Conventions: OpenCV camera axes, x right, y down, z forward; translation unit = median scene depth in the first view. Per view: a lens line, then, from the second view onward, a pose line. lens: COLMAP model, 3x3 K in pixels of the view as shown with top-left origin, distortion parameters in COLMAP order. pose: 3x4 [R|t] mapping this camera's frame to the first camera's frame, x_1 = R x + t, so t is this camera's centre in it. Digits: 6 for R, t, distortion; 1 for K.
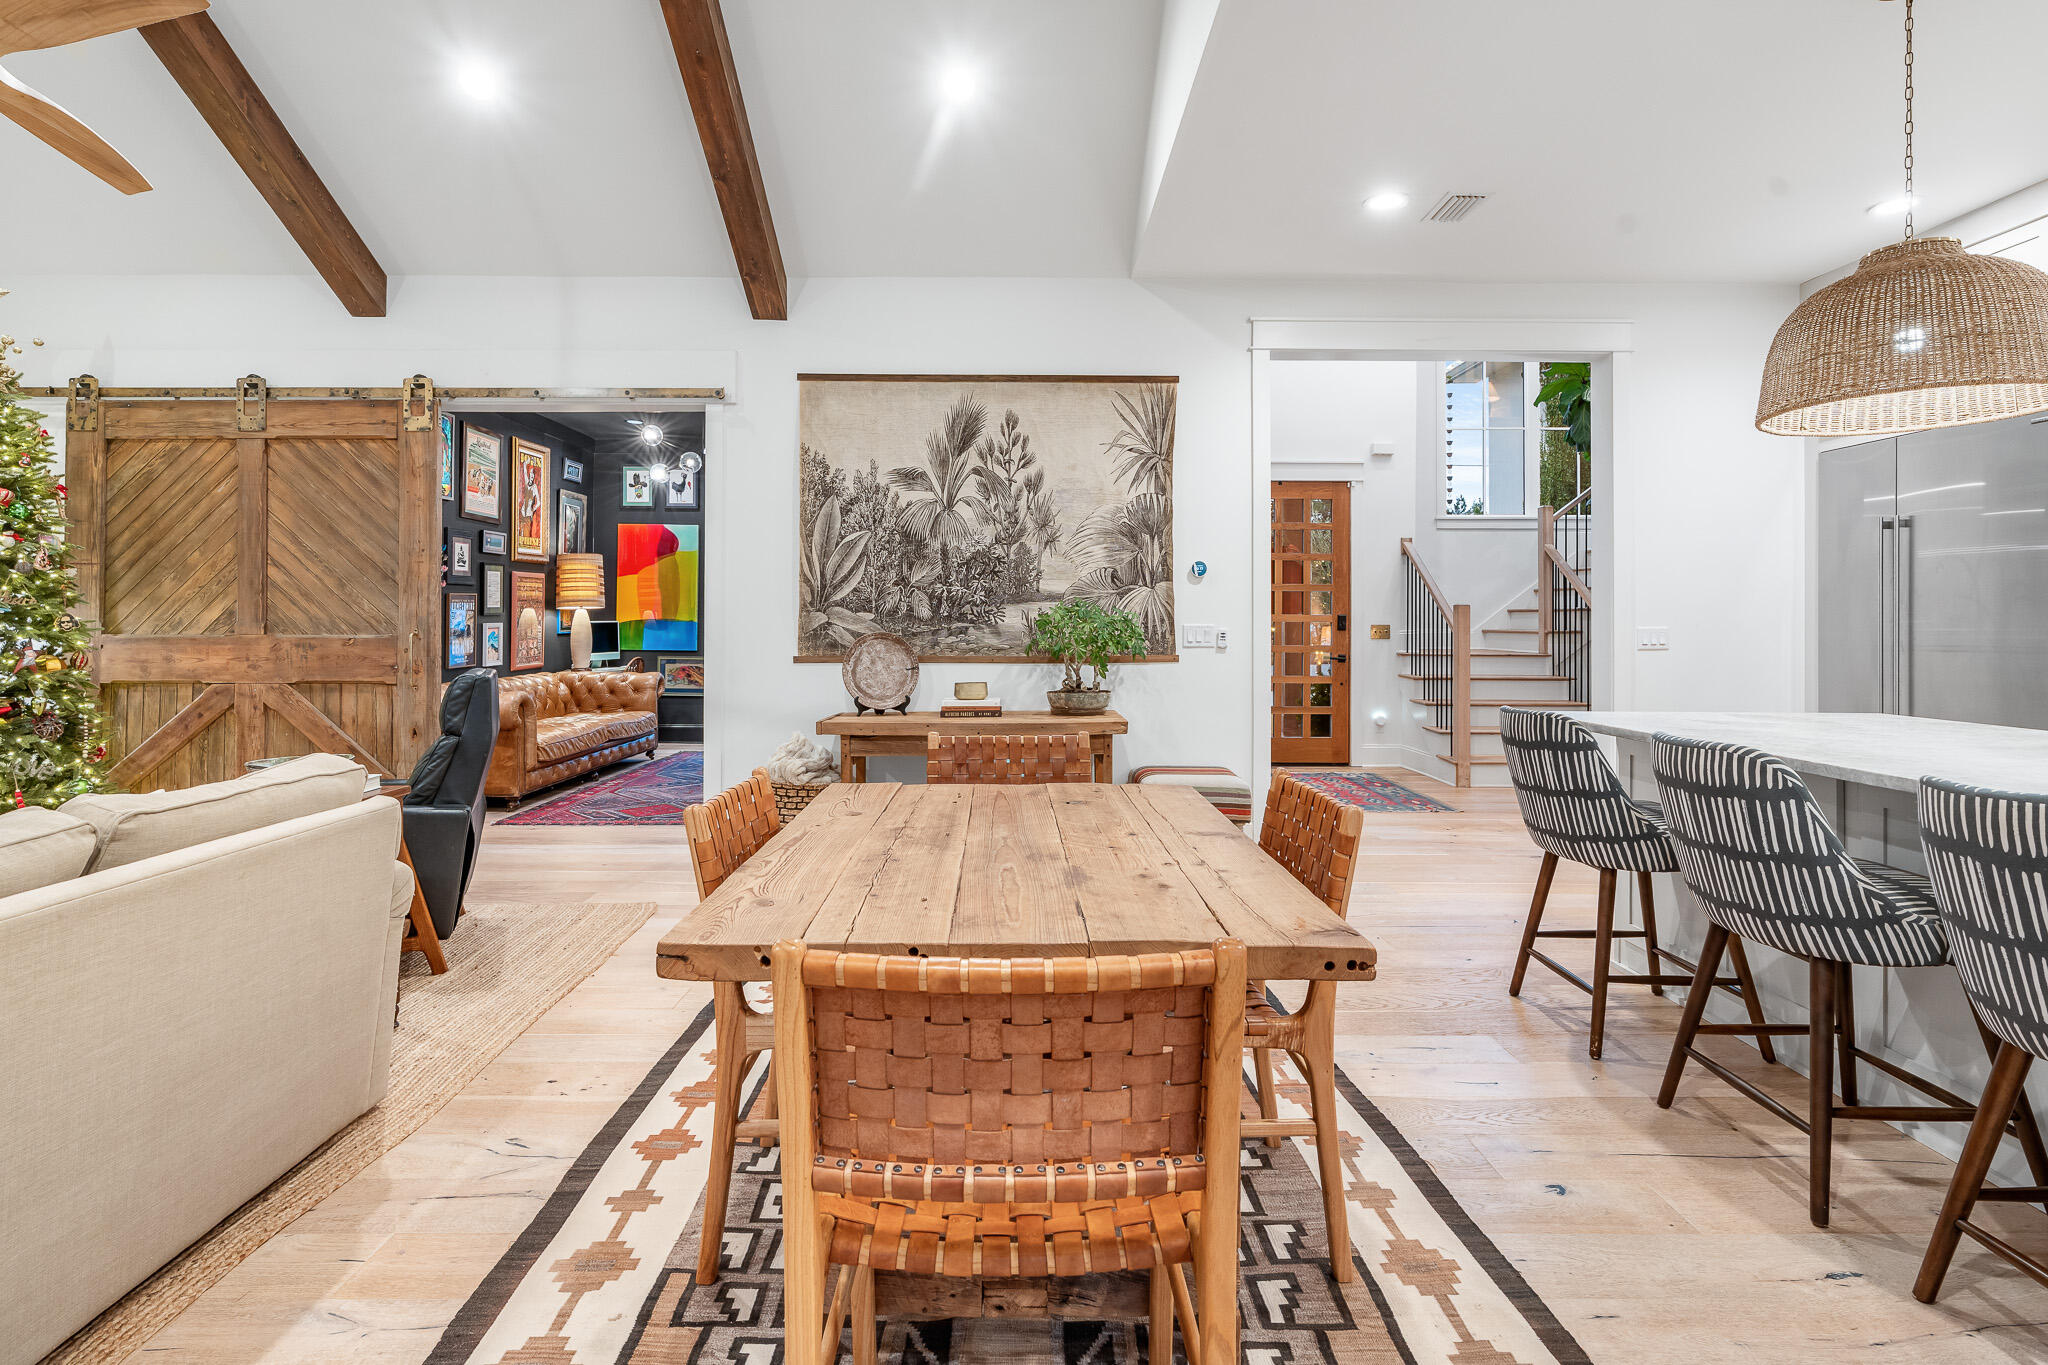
lens RADIAL K [[980.8, 0, 1021.6], [0, 980.8, 616.1], [0, 0, 1]] dist [-0.006617, -0.000061]
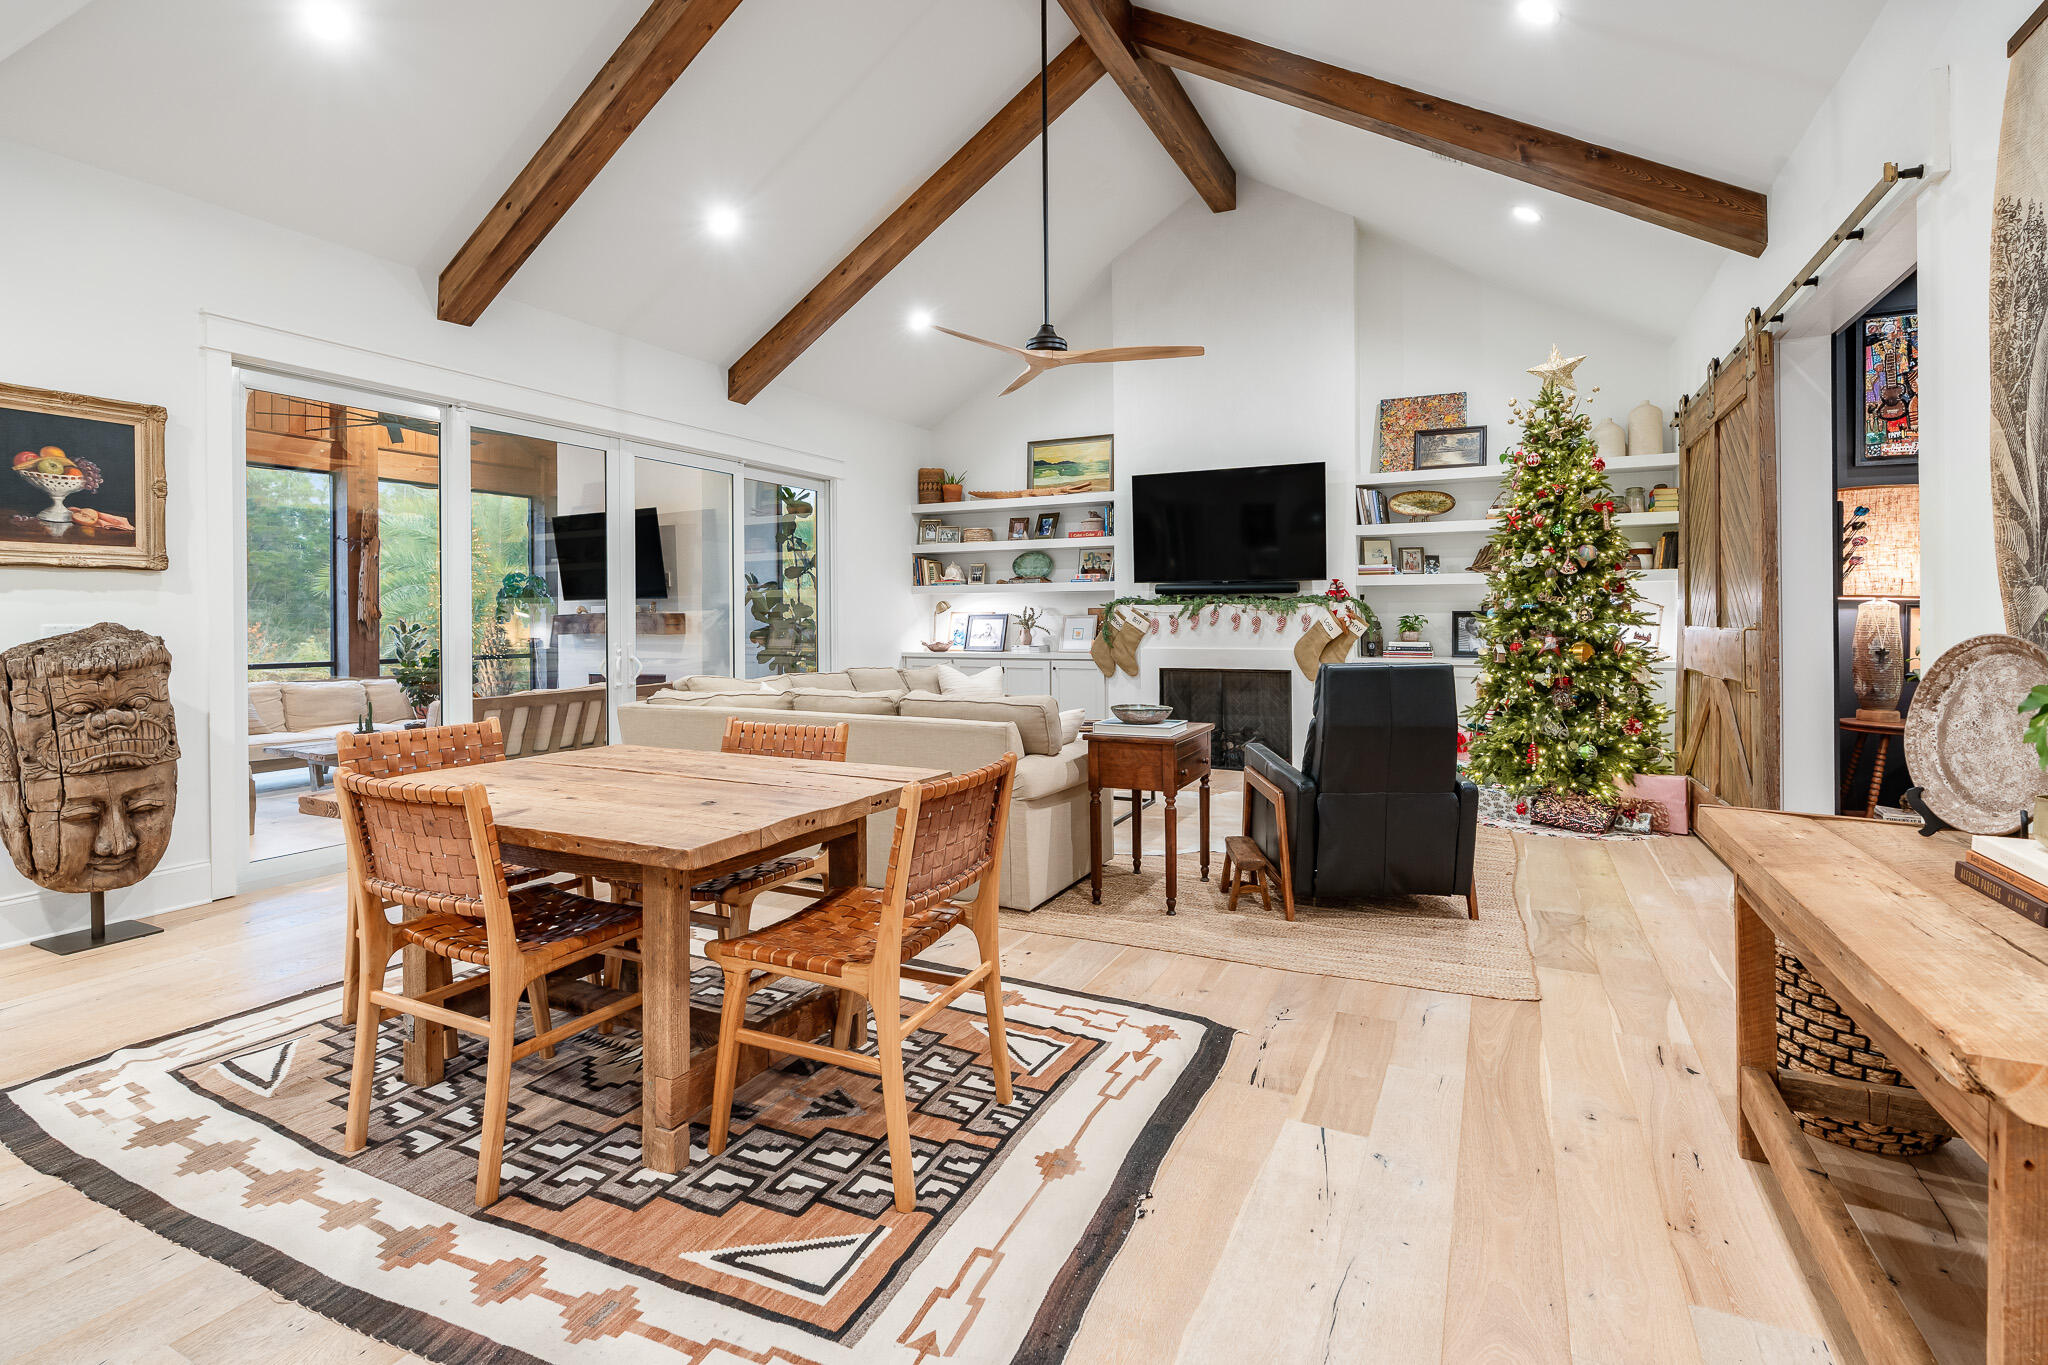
lens RADIAL K [[949.3, 0, 1026.2], [0, 949.3, 612.5], [0, 0, 1]] dist [-0.002829, -0.000111]
pose [[-0.450261, -0.004239, -0.892887, 0.357162], [0.009846, 0.999904, -0.009712, 0.006794], [0.892843, -0.013164, -0.450176, 0.808806]]
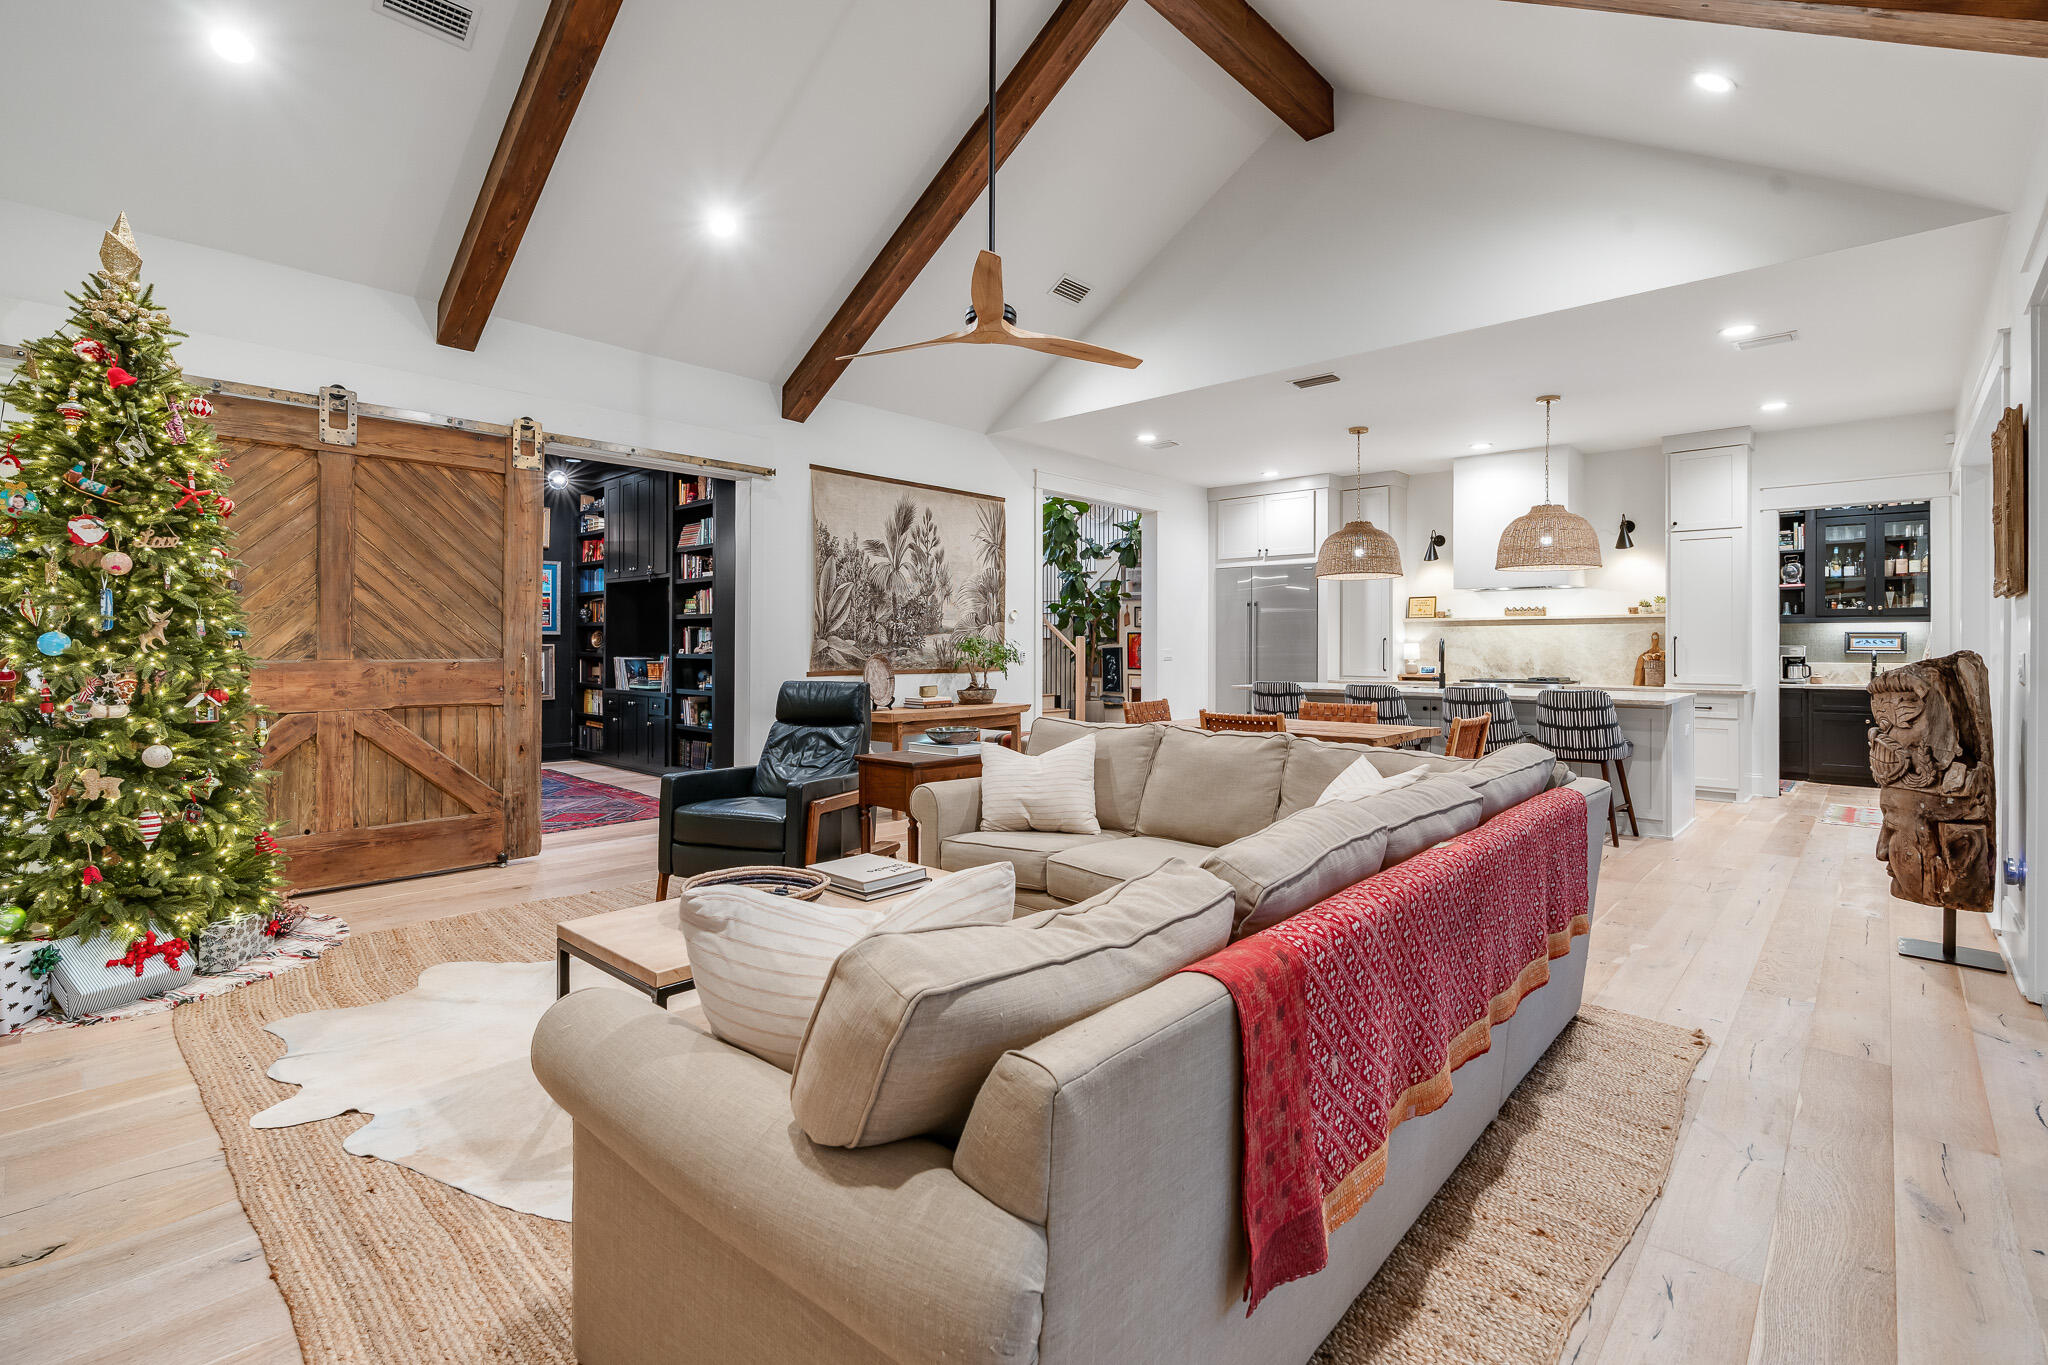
lens RADIAL K [[926.4, 0, 1015.4], [0, 926.4, 654.8], [0, 0, 1]] dist [-0.001942, 0.001238]
pose [[0.687920, -0.006308, 0.725759, -0.983718], [-0.004601, 0.999904, 0.013052, -0.000622], [-0.725772, -0.012318, 0.687825, -0.095392]]
